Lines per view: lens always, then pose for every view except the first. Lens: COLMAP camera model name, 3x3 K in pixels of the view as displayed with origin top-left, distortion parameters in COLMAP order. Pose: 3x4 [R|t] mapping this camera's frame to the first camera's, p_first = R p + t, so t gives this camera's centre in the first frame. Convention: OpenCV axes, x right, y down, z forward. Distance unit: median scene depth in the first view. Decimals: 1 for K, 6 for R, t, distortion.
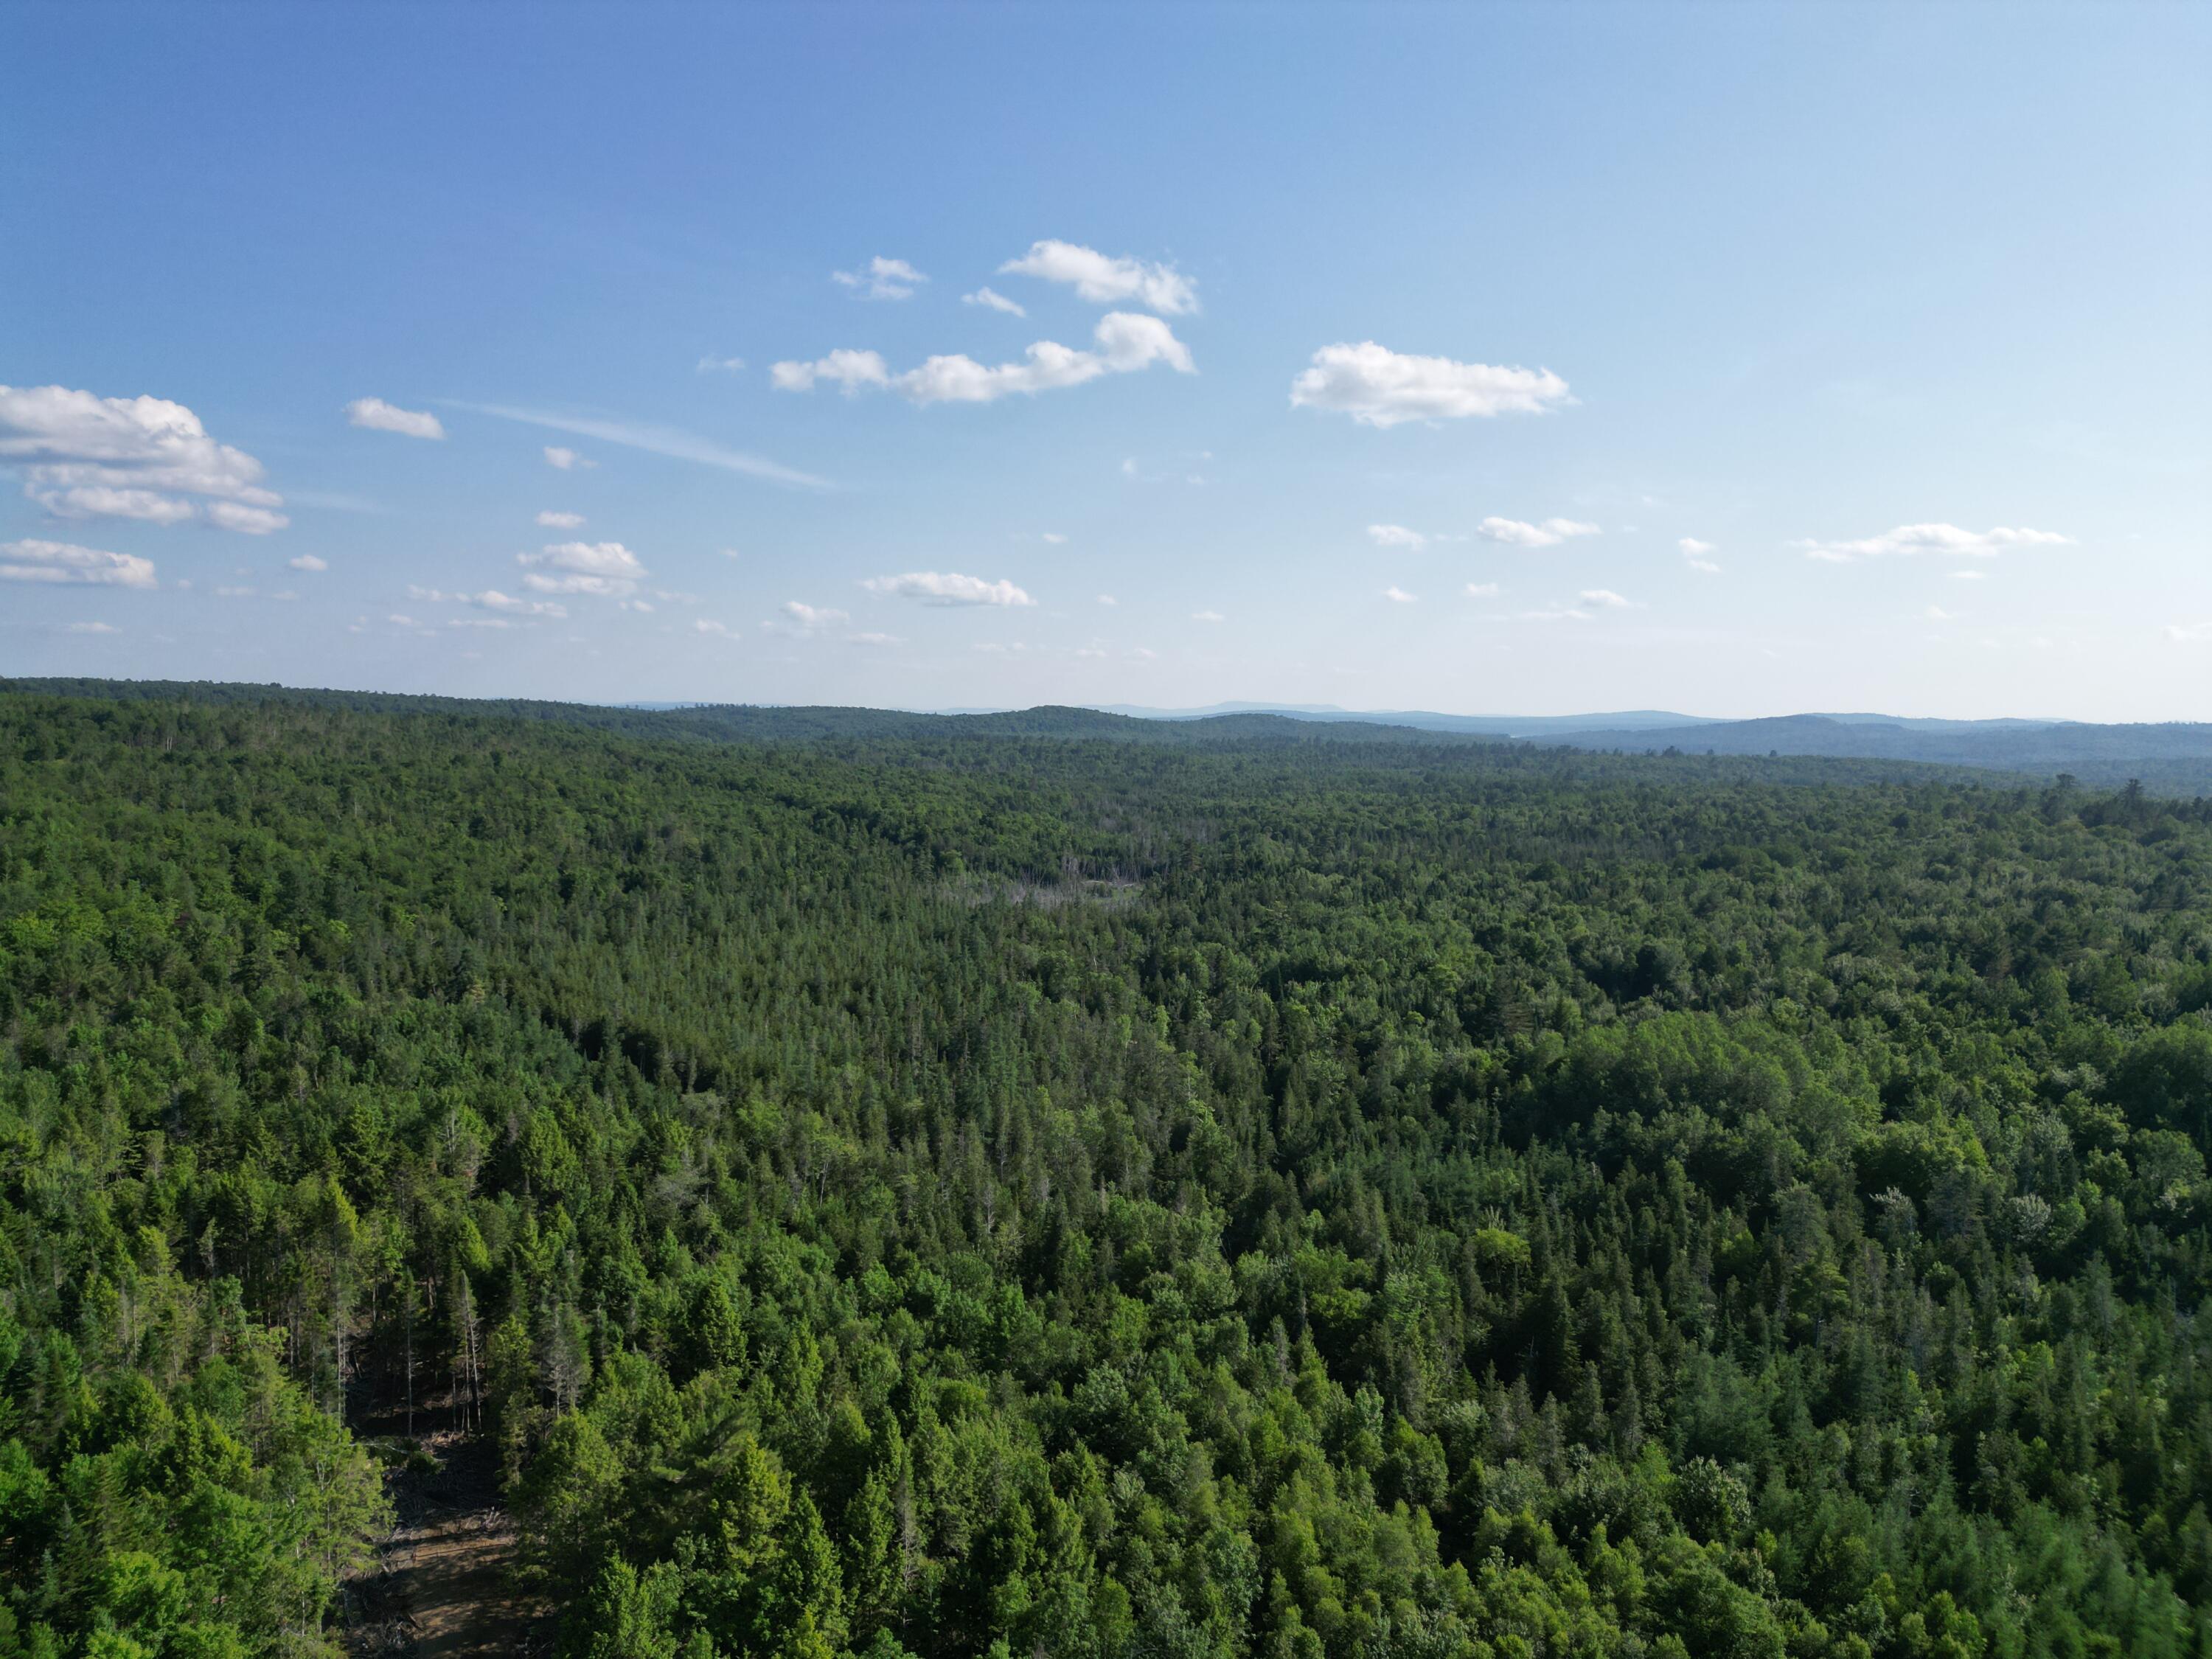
lens RADIAL K [[1523.8, 0, 1120.6], [0, 1523.8, 824.9], [0, 0, 1]] dist [0.066598, -0.066621]
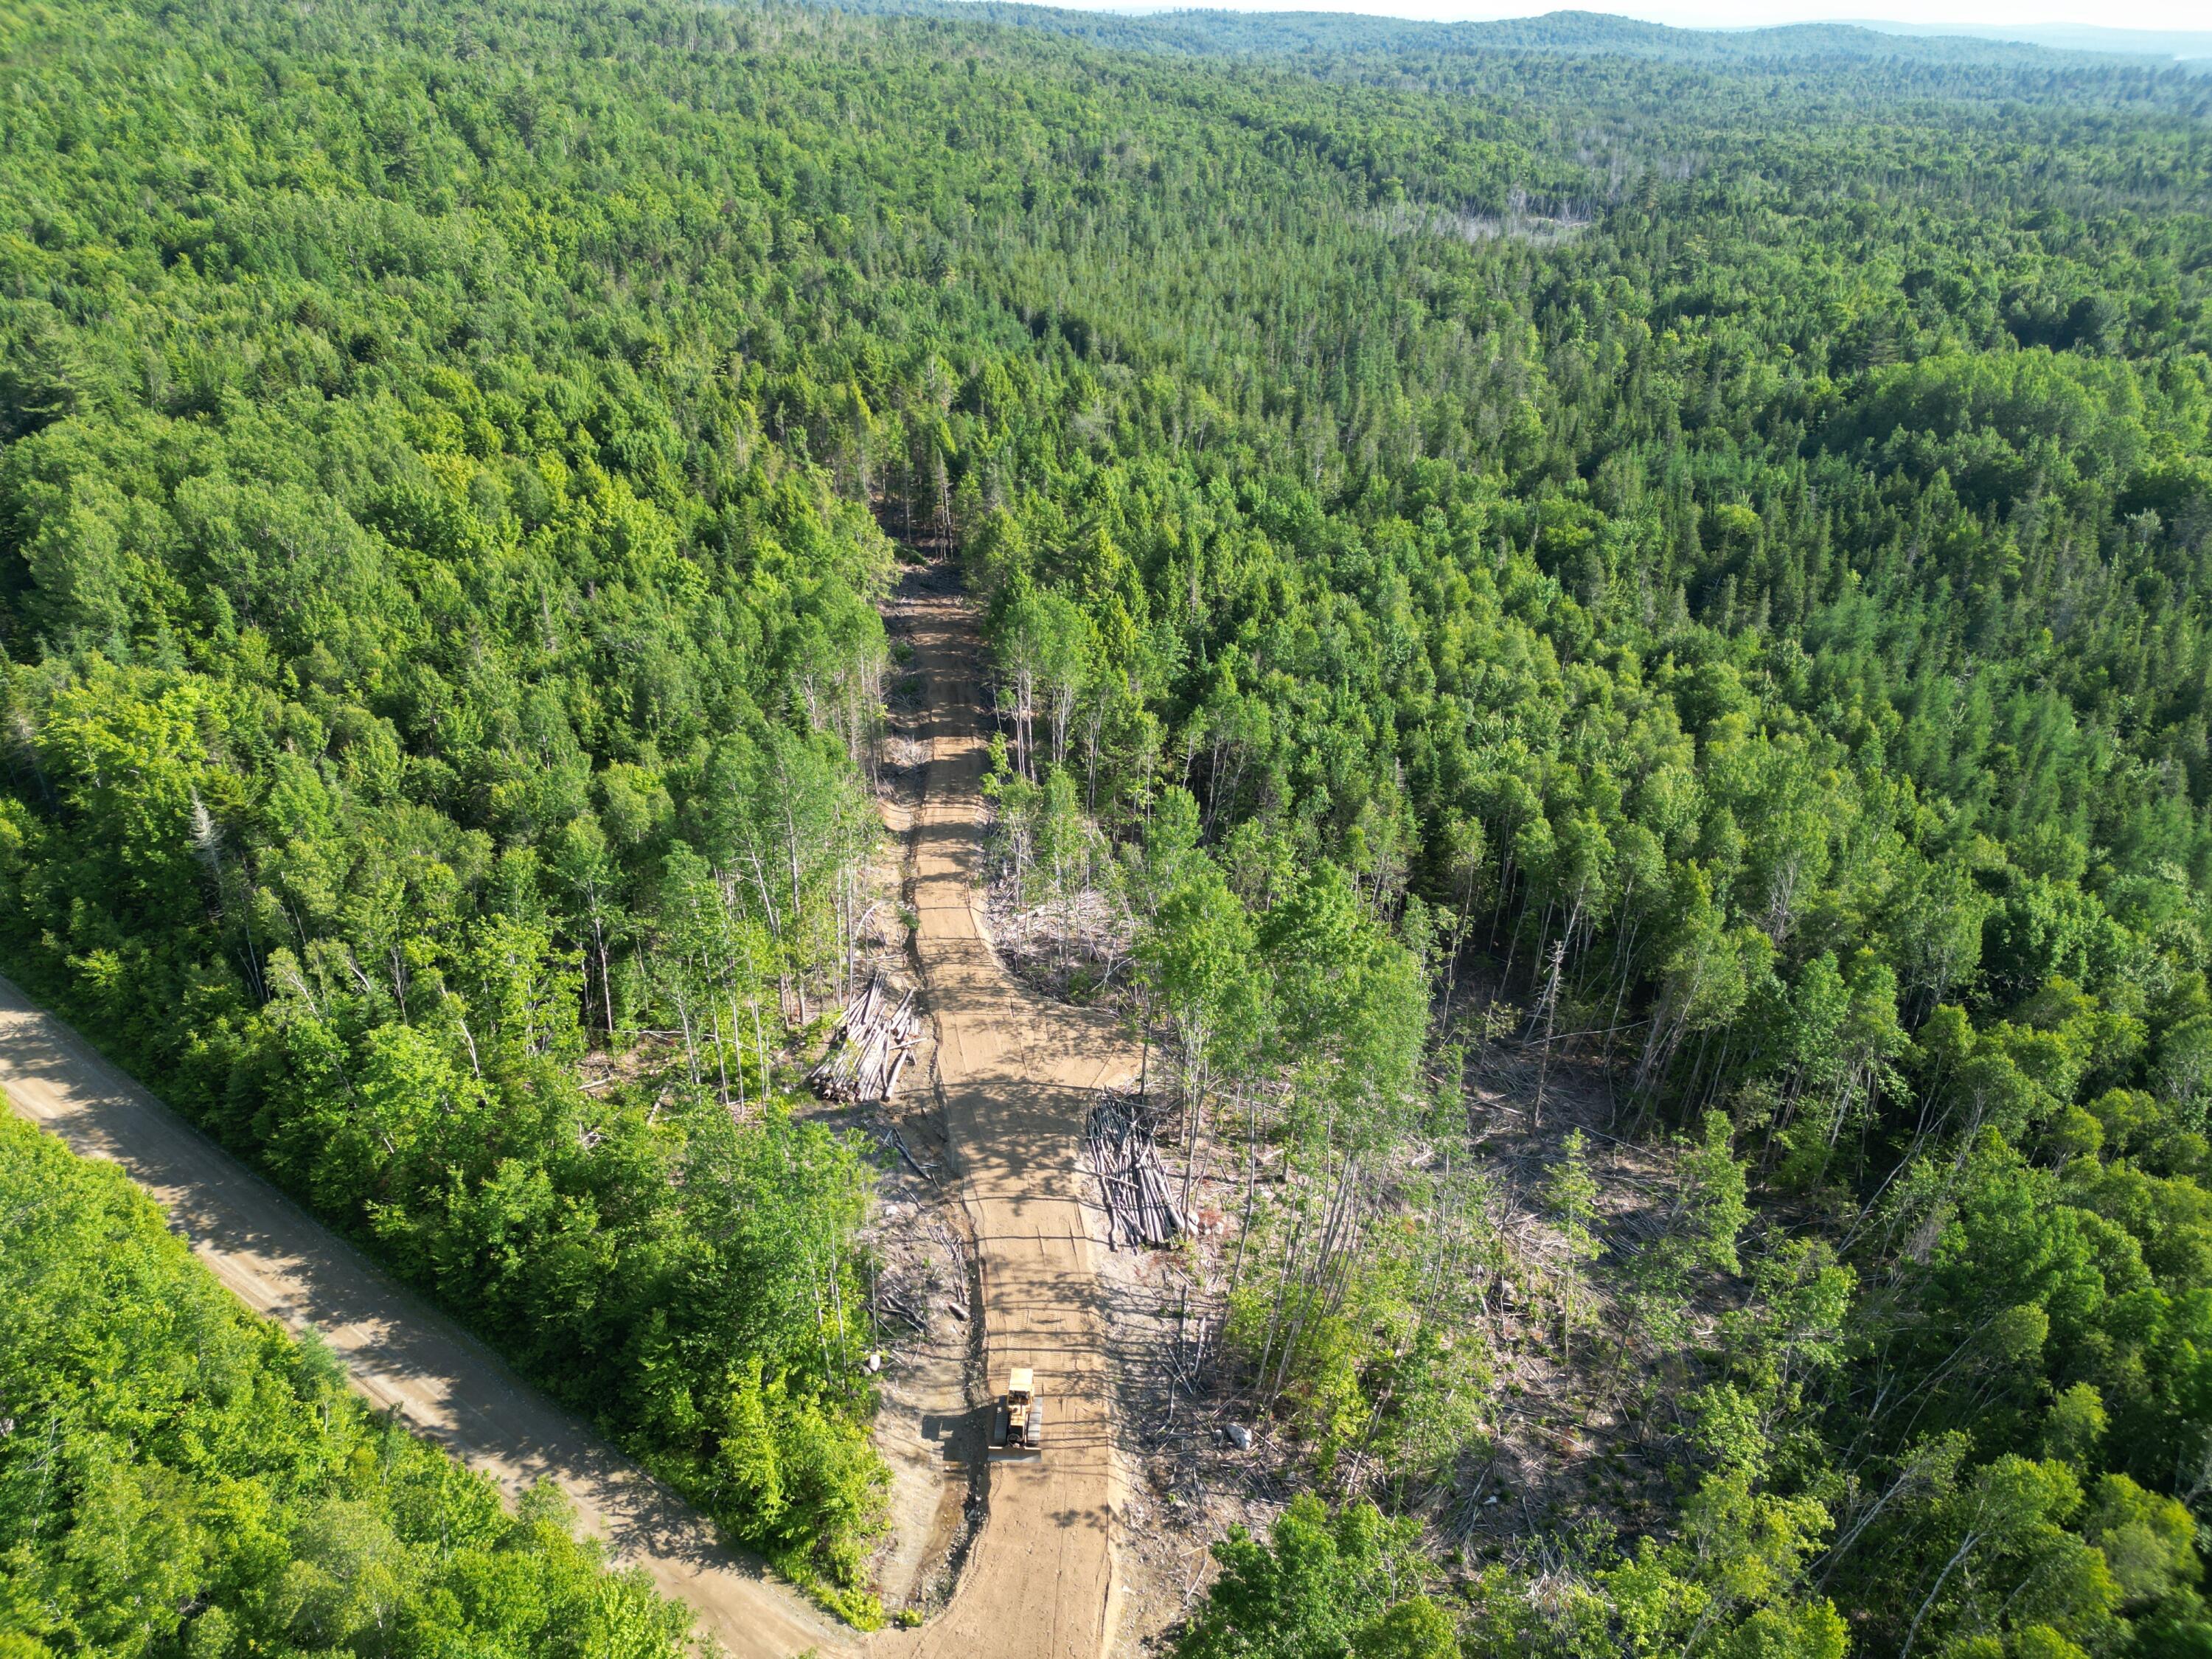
lens RADIAL K [[1523.8, 0, 1120.6], [0, 1523.8, 824.9], [0, 0, 1]] dist [0.066598, -0.066621]
pose [[0.954792, 0.146311, -0.258778, 0.086697], [-0.032060, 0.916100, 0.399667, 0.016952], [0.295542, -0.373302, 0.879375, -0.186929]]
